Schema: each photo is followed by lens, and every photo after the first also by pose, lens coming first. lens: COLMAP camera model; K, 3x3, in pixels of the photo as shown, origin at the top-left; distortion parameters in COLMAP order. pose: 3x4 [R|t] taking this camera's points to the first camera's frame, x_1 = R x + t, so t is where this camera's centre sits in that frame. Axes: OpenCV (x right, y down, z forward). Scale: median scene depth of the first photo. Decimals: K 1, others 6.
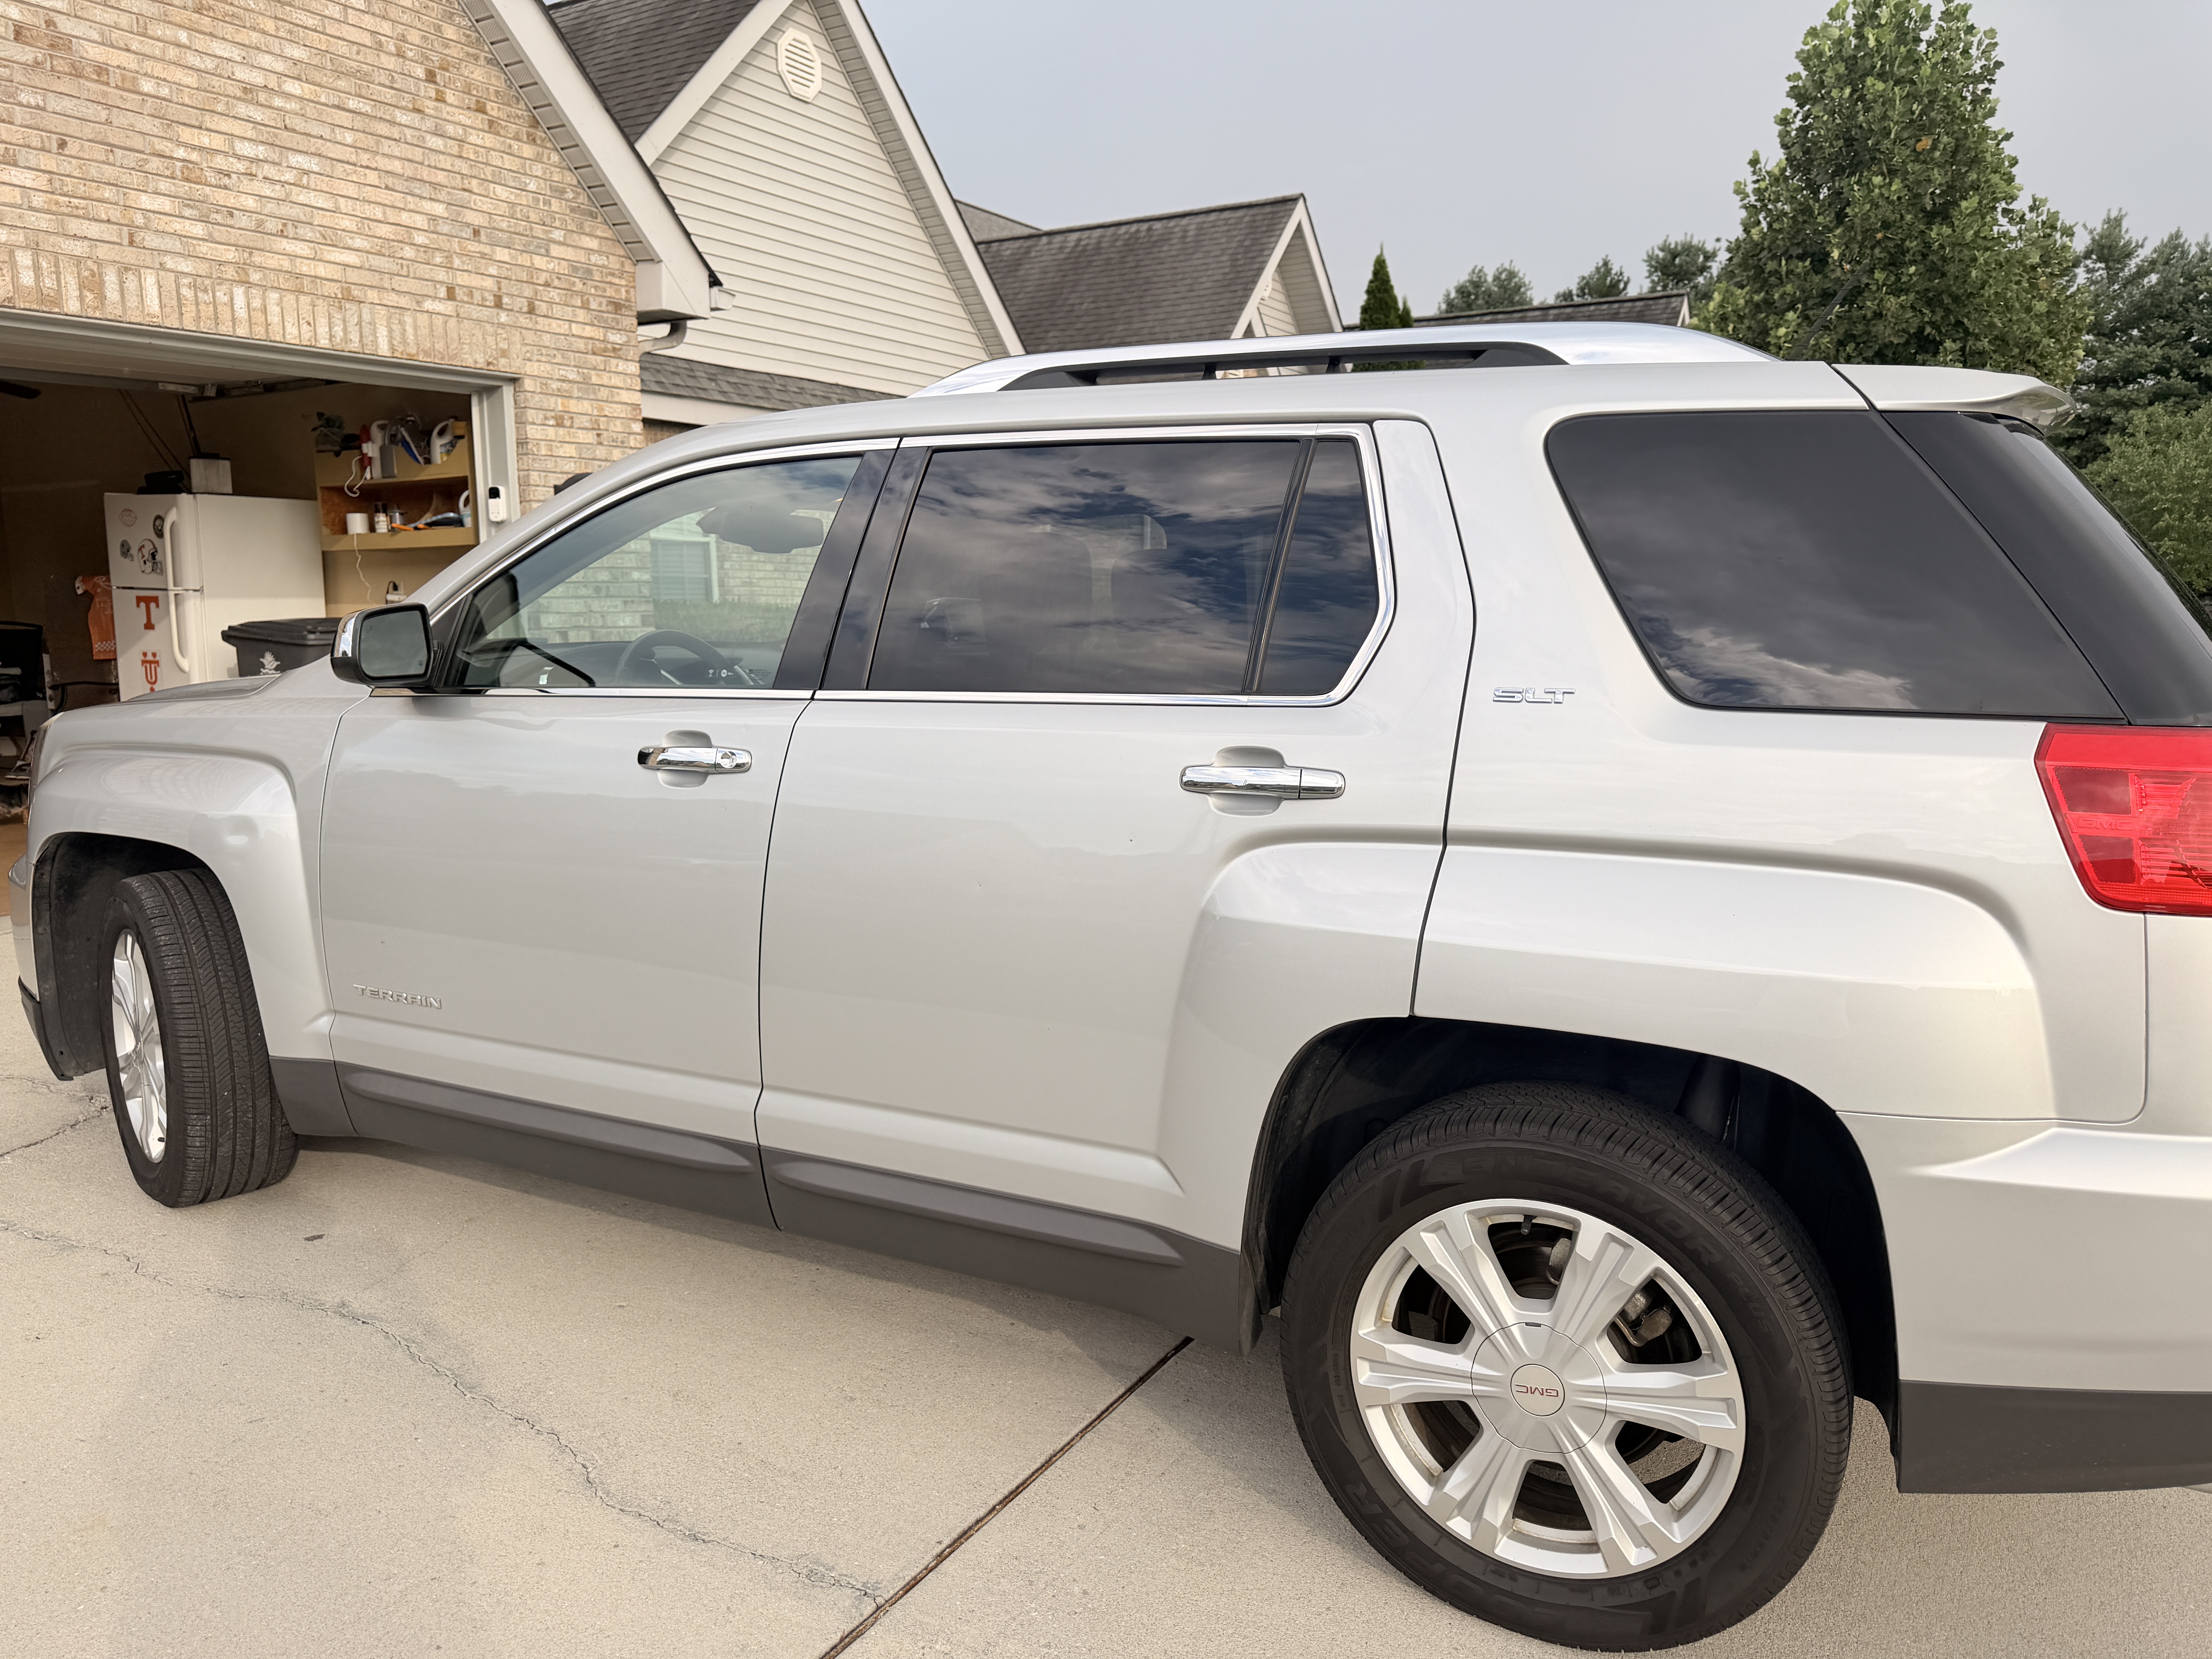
lens RADIAL K [[1686.1, 0, 1106.0], [0, 1686.1, 829.5], [0, 0, 1]] dist [0.007324, 0.010332]
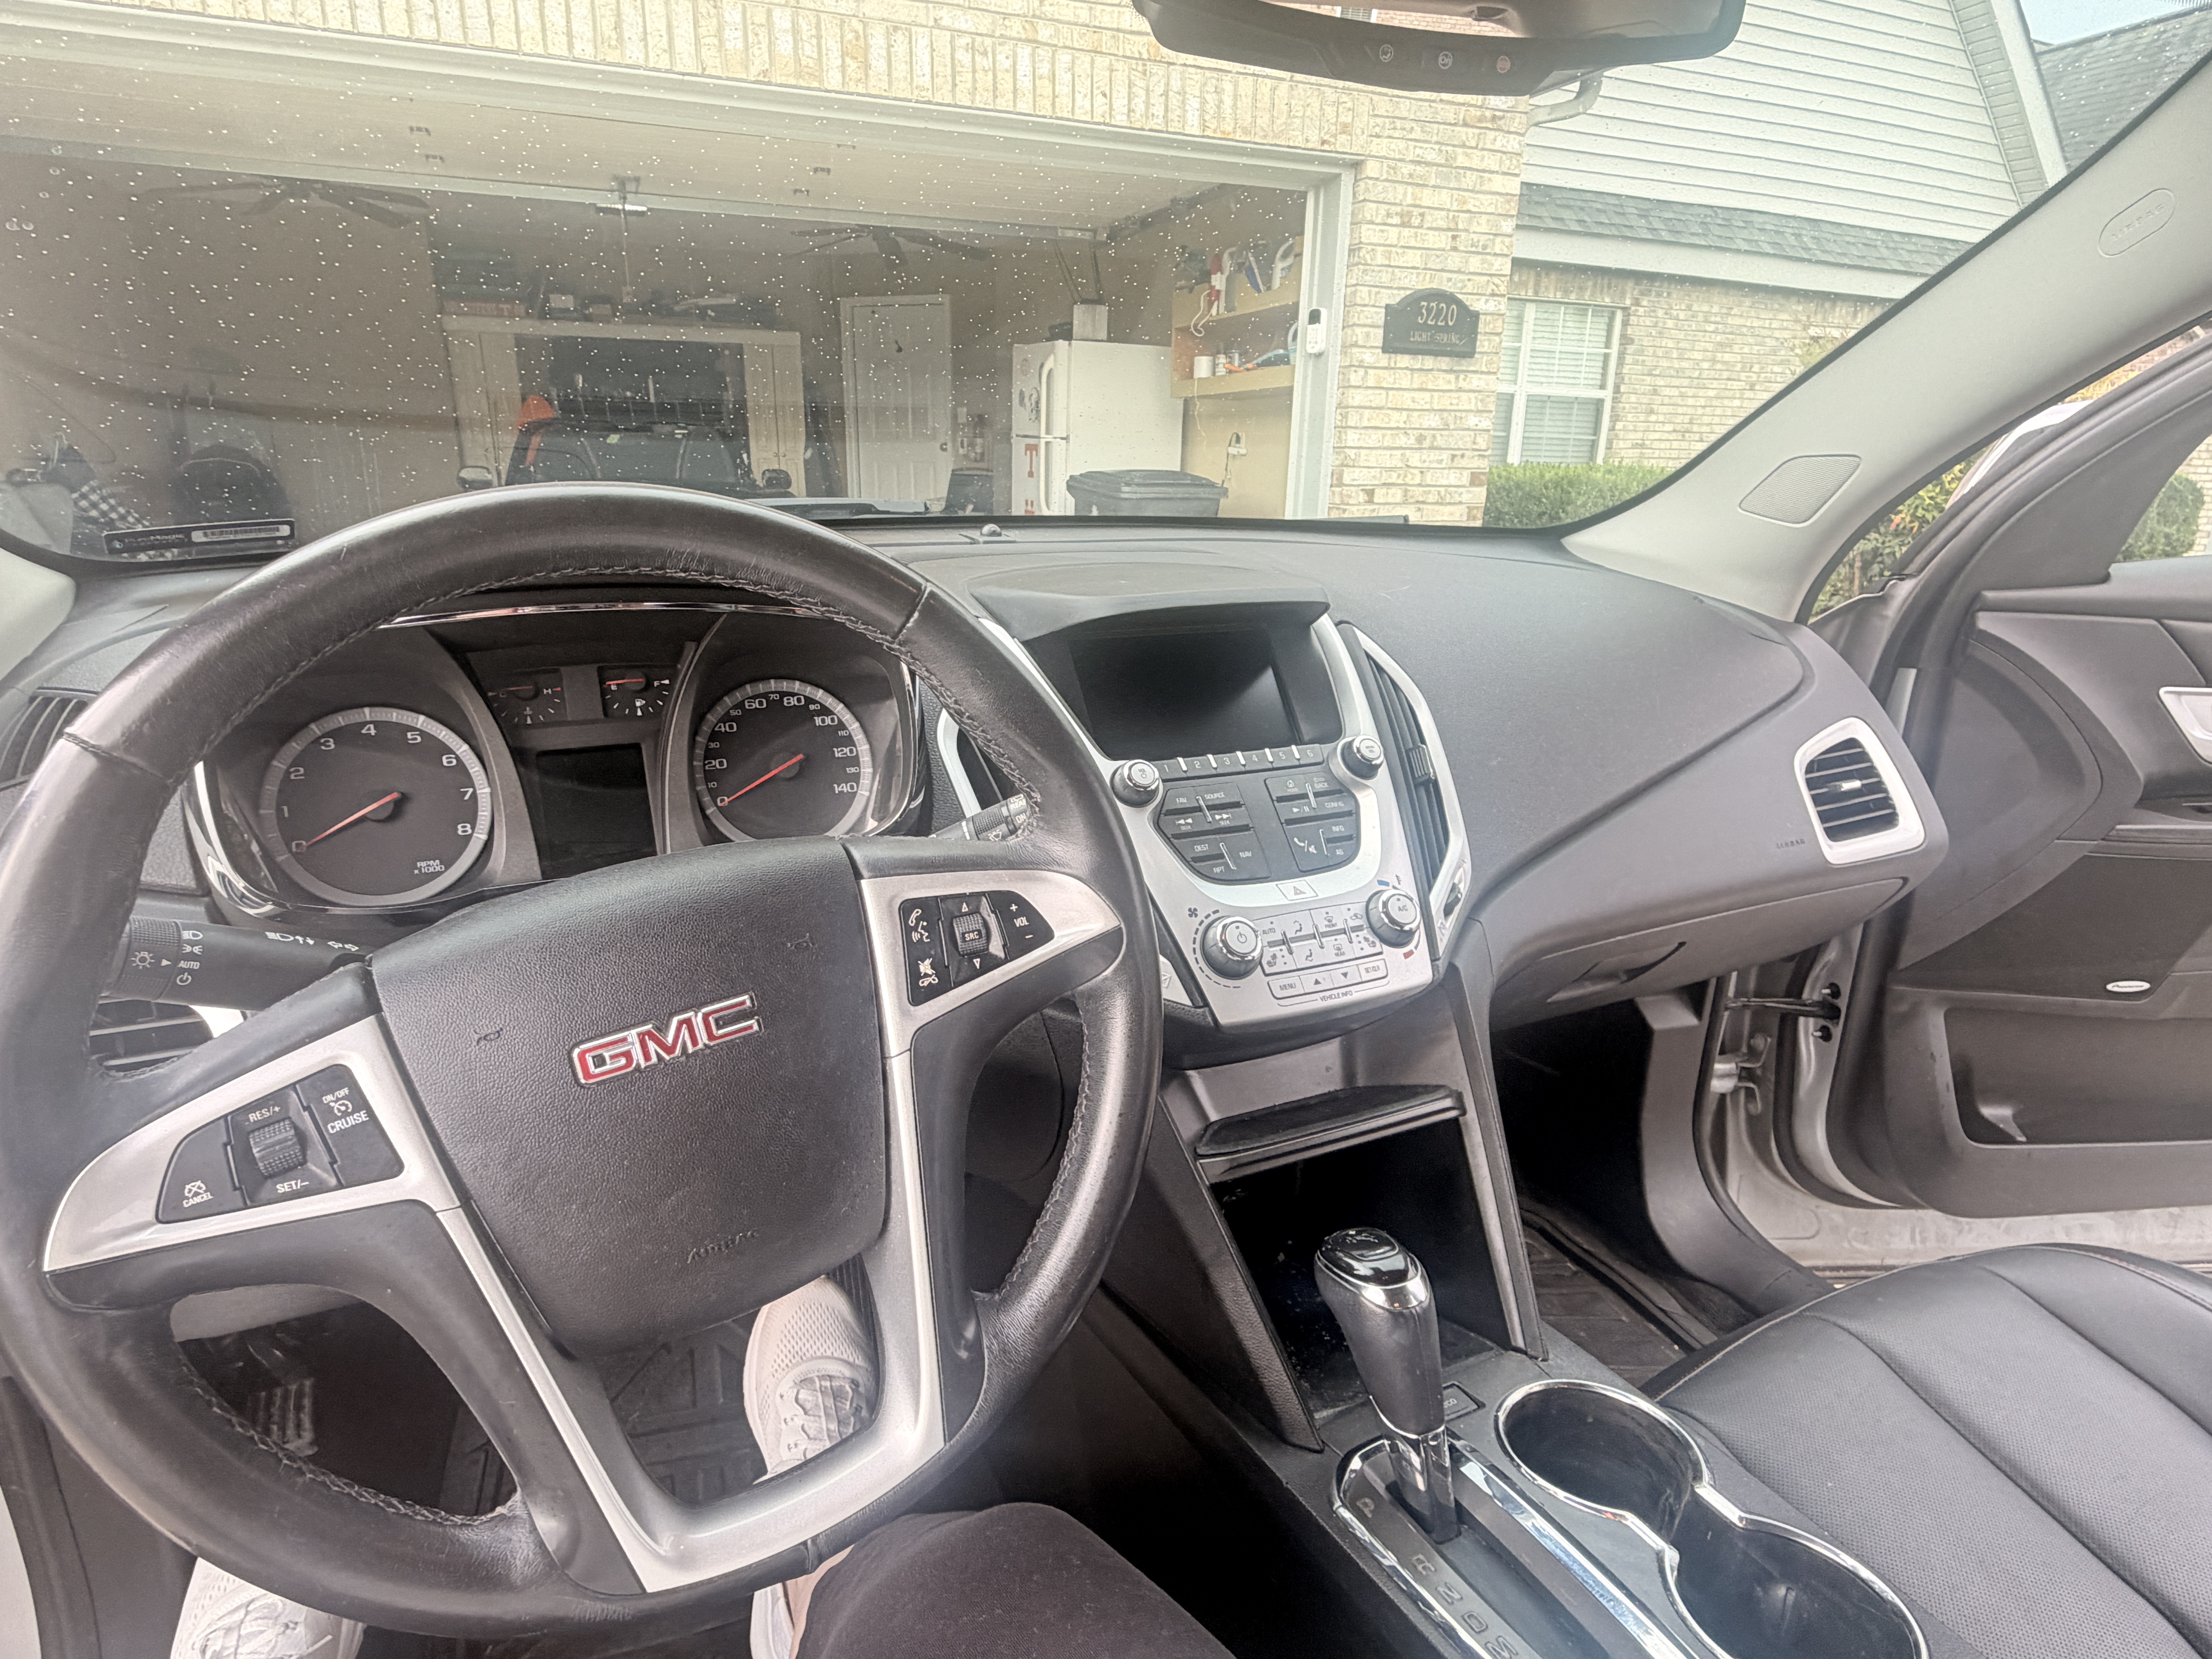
lens RADIAL K [[1195.6, 0, 1068.3], [0, 1195.6, 825.5], [0, 0, 1]] dist [0.015351, -0.001027]
pose [[0.797028, 0.198093, -0.570531, -0.077210], [-0.107796, 0.976170, 0.188343, -0.057247], [0.594244, -0.088614, 0.799388, 0.476189]]
